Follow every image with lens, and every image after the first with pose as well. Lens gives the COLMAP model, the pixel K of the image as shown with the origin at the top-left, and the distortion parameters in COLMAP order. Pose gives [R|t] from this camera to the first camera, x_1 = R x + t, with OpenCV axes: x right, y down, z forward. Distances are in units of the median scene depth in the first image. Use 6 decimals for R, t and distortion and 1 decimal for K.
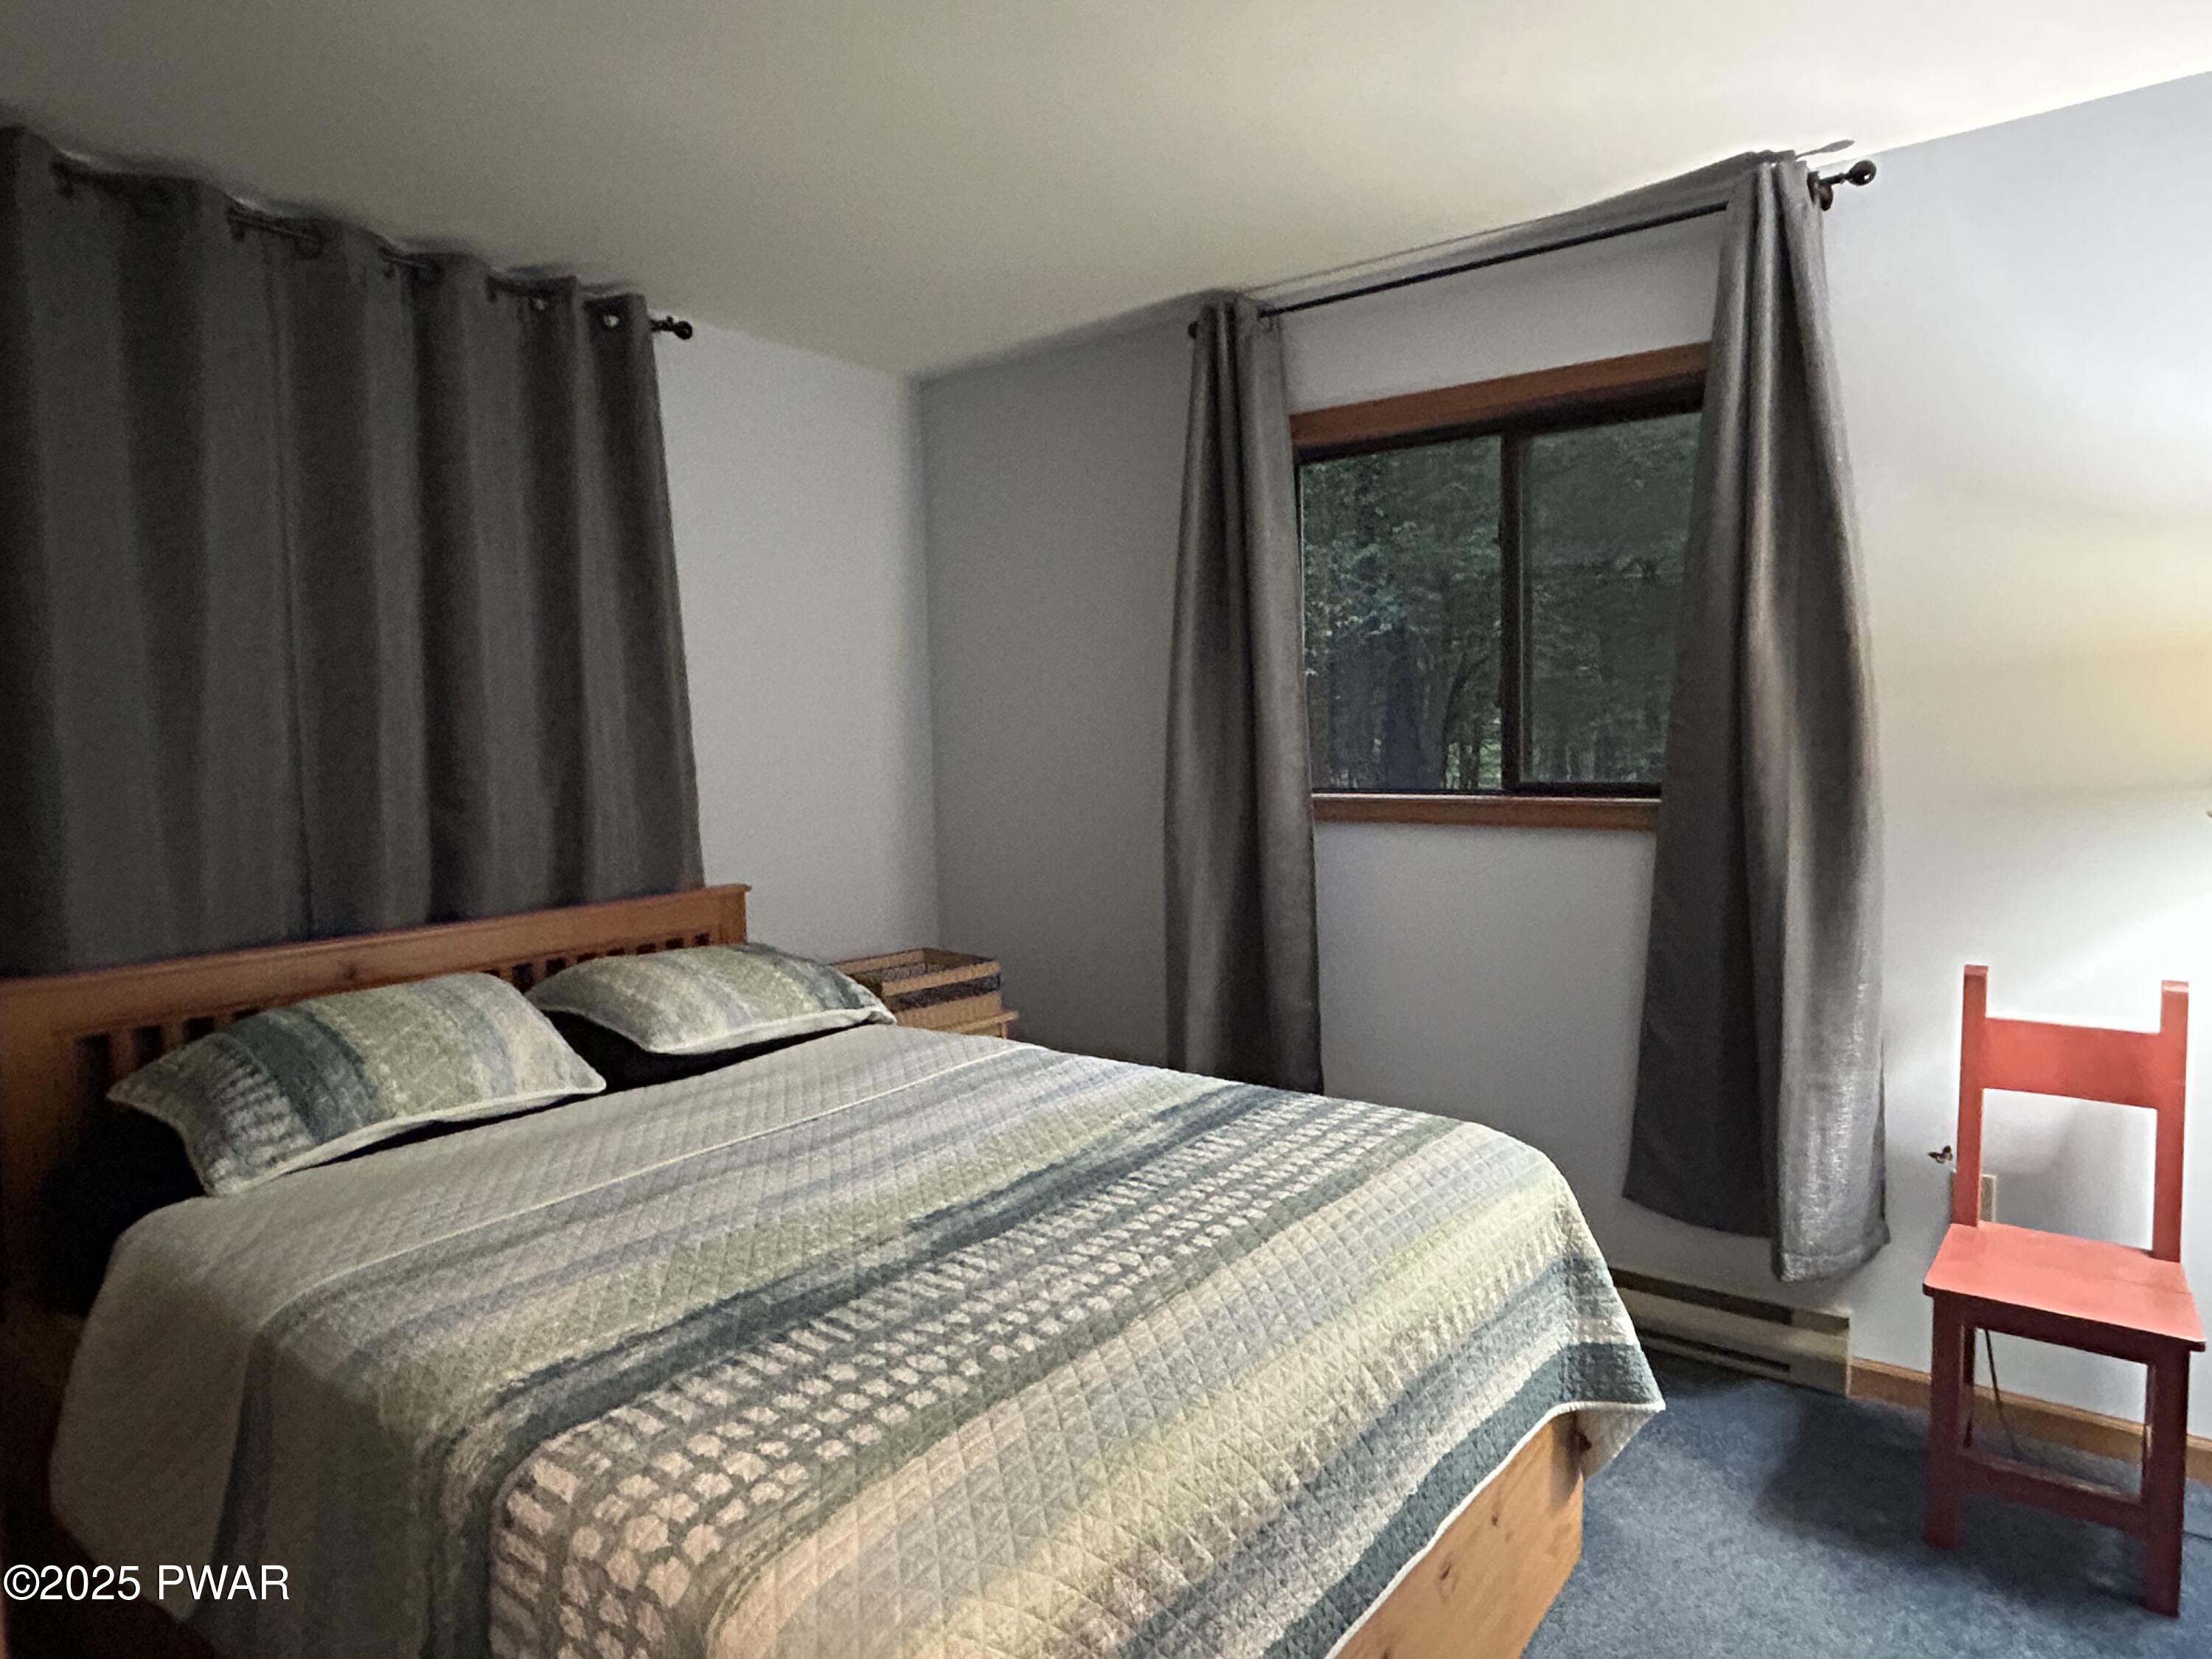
lens RADIAL K [[1360.0, 0, 1104.3], [0, 1360.0, 817.6], [0, 0, 1]] dist [-0.030603, -0.001017]
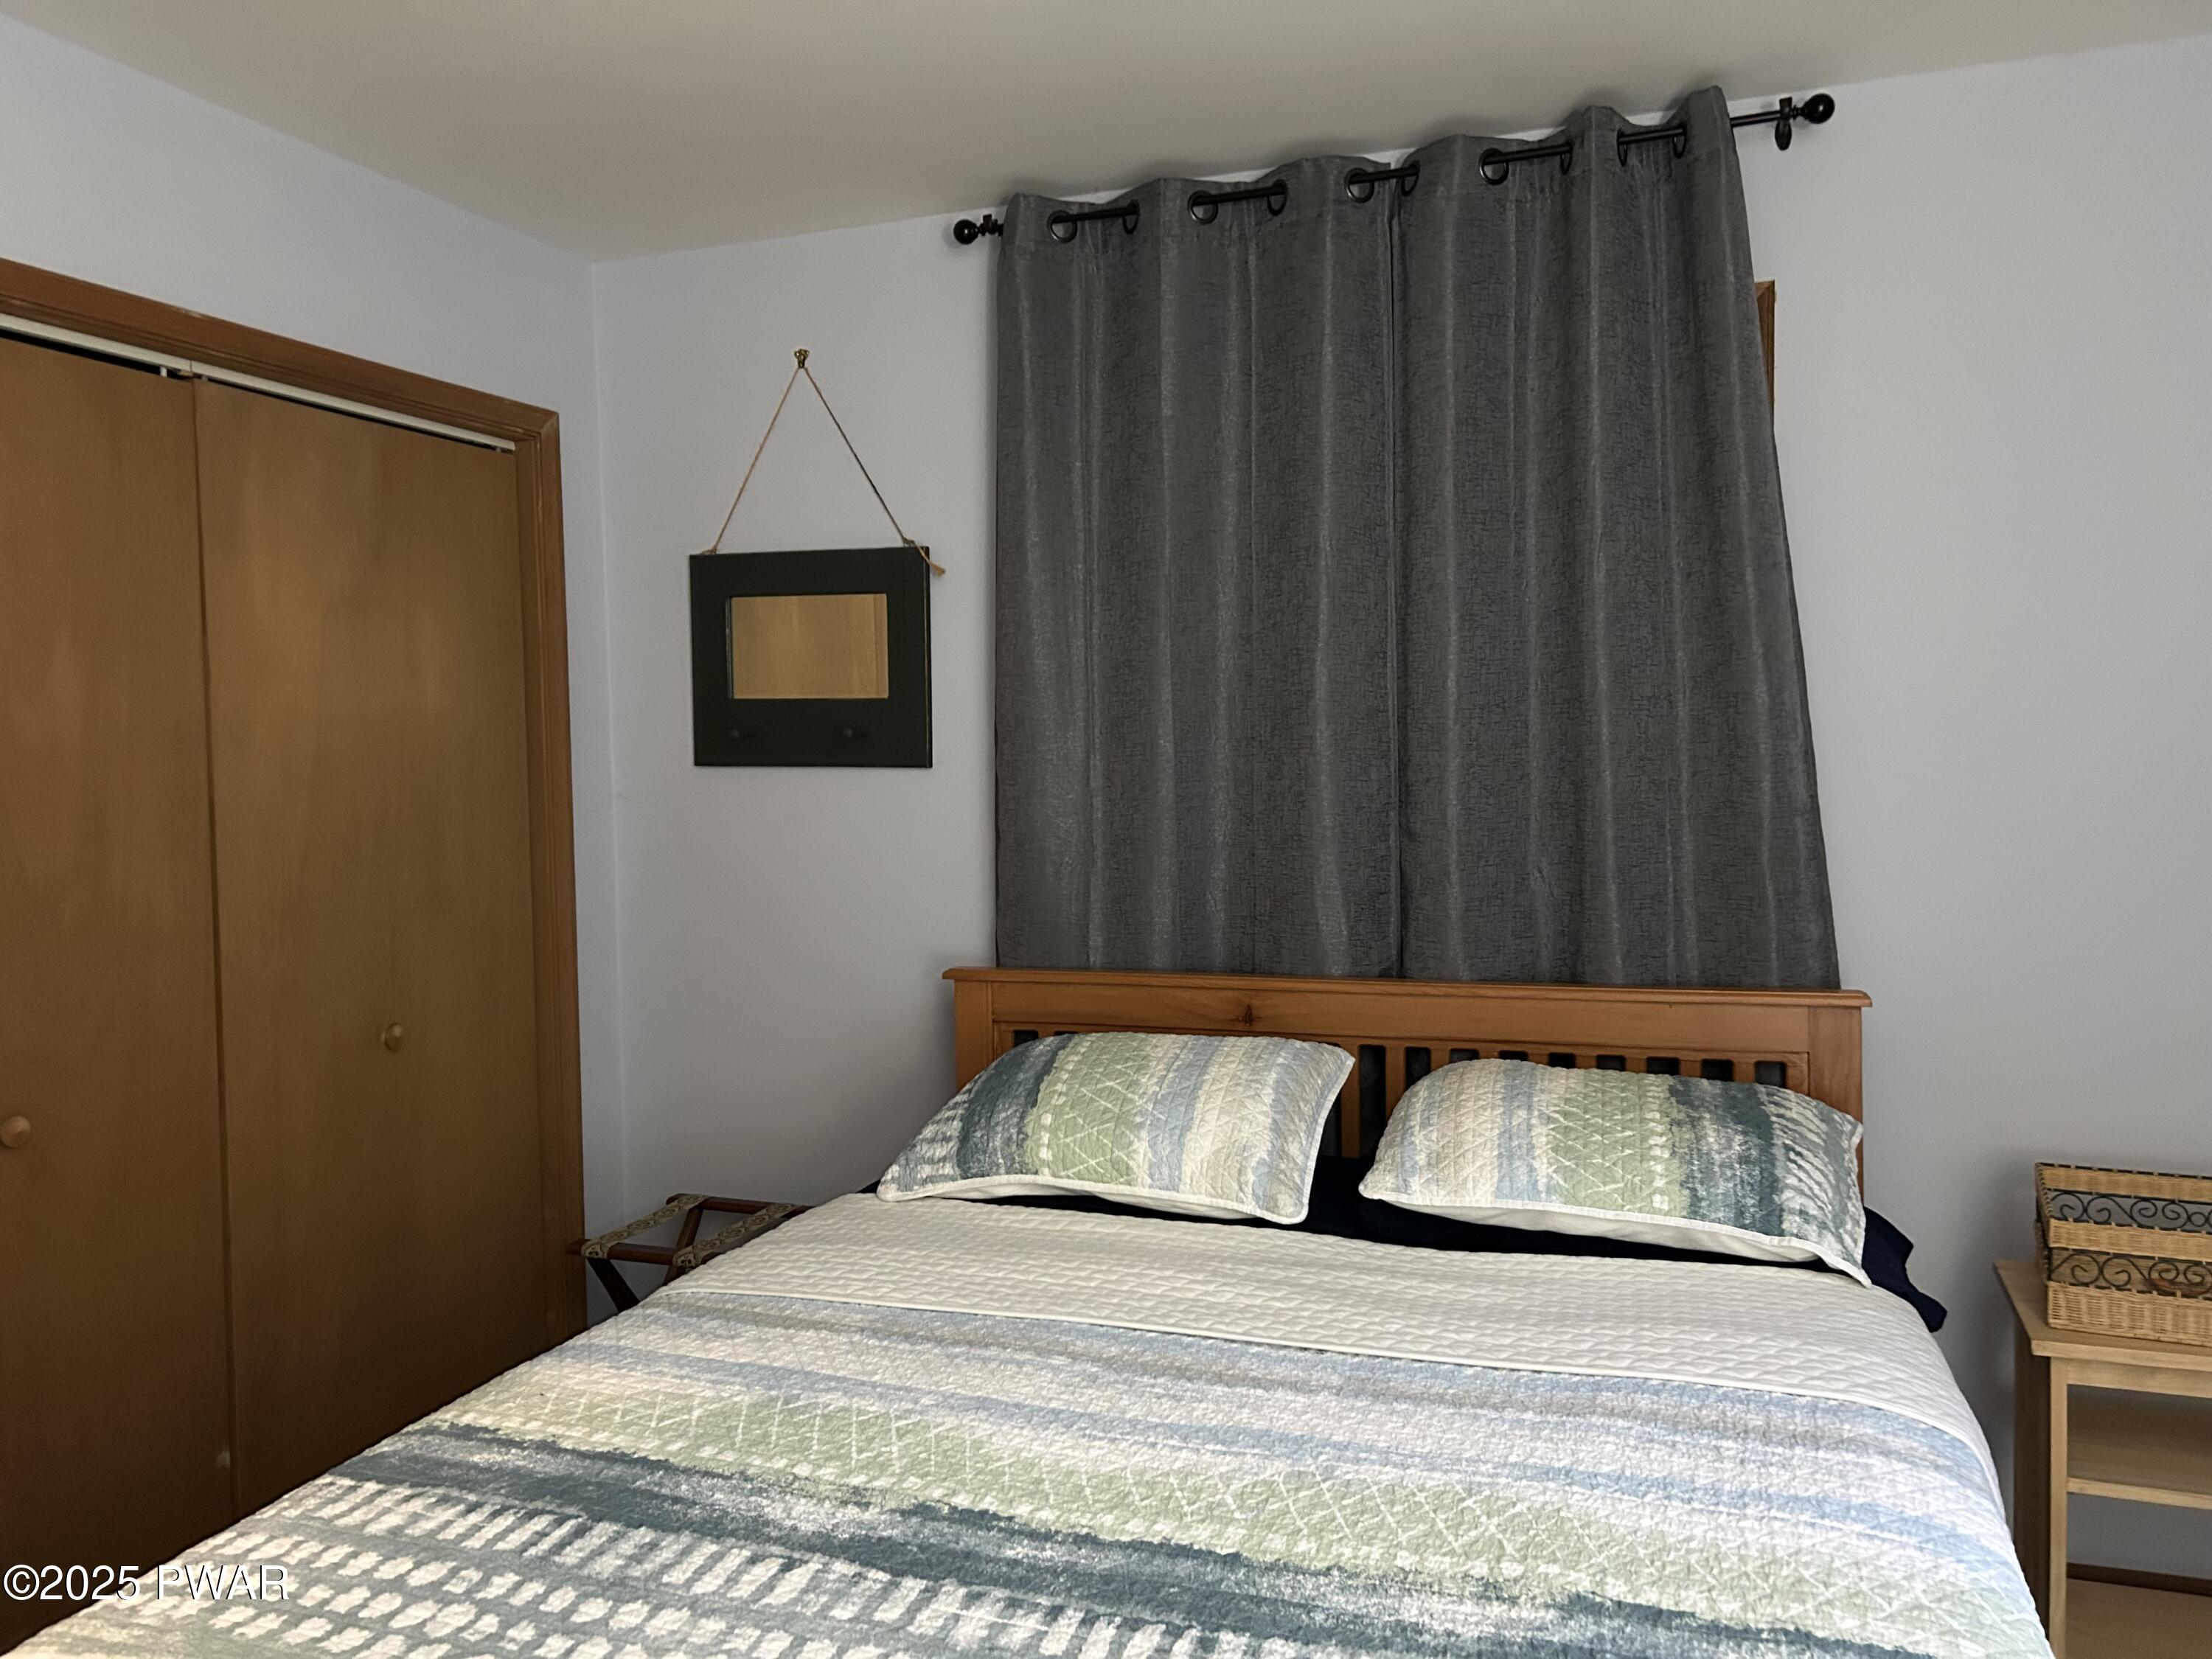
lens RADIAL K [[1675.4, 0, 1106.2], [0, 1675.4, 835.1], [0, 0, 1]] dist [0.017065, -0.014076]
pose [[0.295439, 0.070358, -0.952767, 0.716510], [-0.056591, 0.996822, 0.056064, -0.096427], [0.953684, 0.037355, 0.298482, 0.881073]]
